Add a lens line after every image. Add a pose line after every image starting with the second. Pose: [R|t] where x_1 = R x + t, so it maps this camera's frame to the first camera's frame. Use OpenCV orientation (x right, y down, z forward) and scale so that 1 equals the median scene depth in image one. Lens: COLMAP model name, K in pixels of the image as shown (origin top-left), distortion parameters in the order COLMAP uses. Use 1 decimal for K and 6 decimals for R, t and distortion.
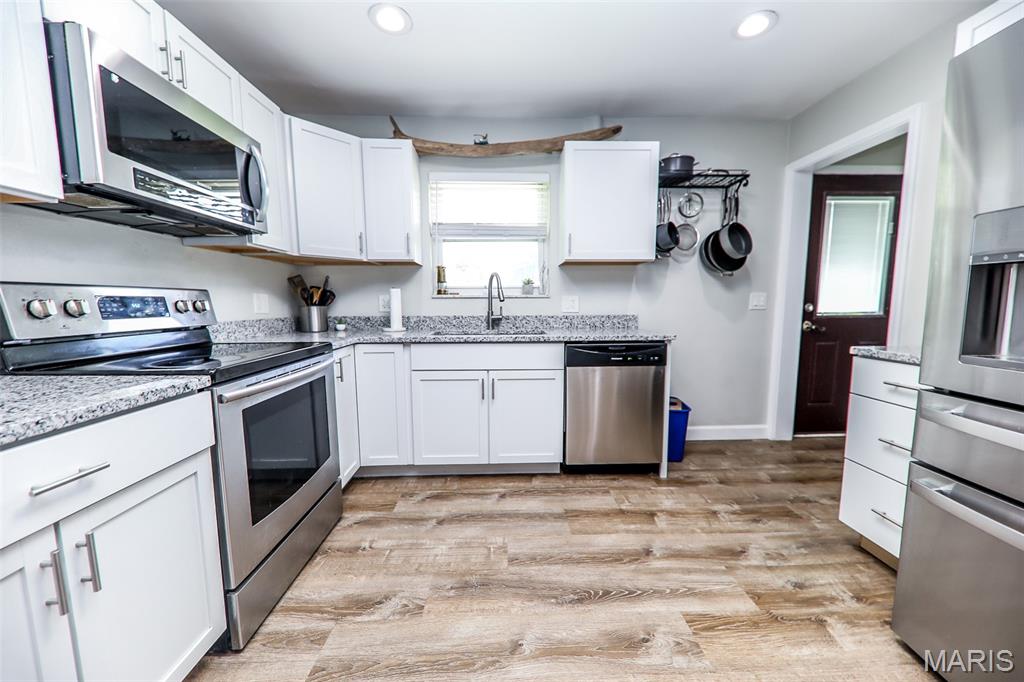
lens RADIAL K [[369.3, 0, 512.0], [0, 369.3, 341.0], [0, 0, 1]] dist [0.011865, -0.008570]
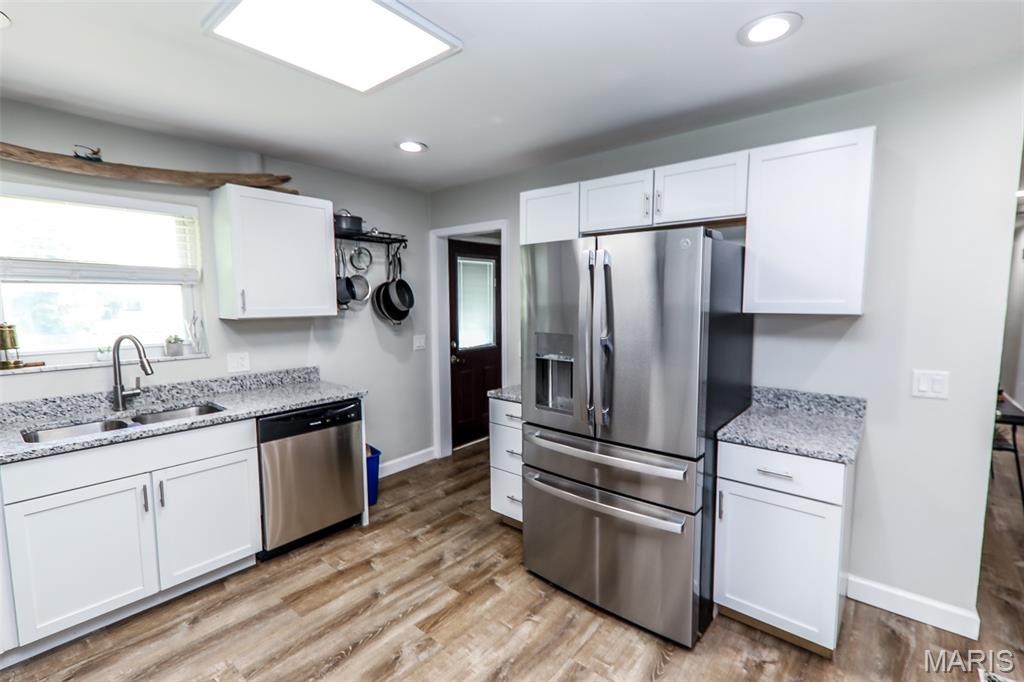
lens RADIAL K [[449.4, 0, 516.0], [0, 449.4, 341.6], [0, 0, 1]] dist [0.005235, 0.000027]
pose [[0.663609, -0.066160, 0.745148, -0.240323], [0.081256, 0.996563, 0.016118, -0.144380], [-0.743654, 0.049852, 0.666704, -0.209585]]
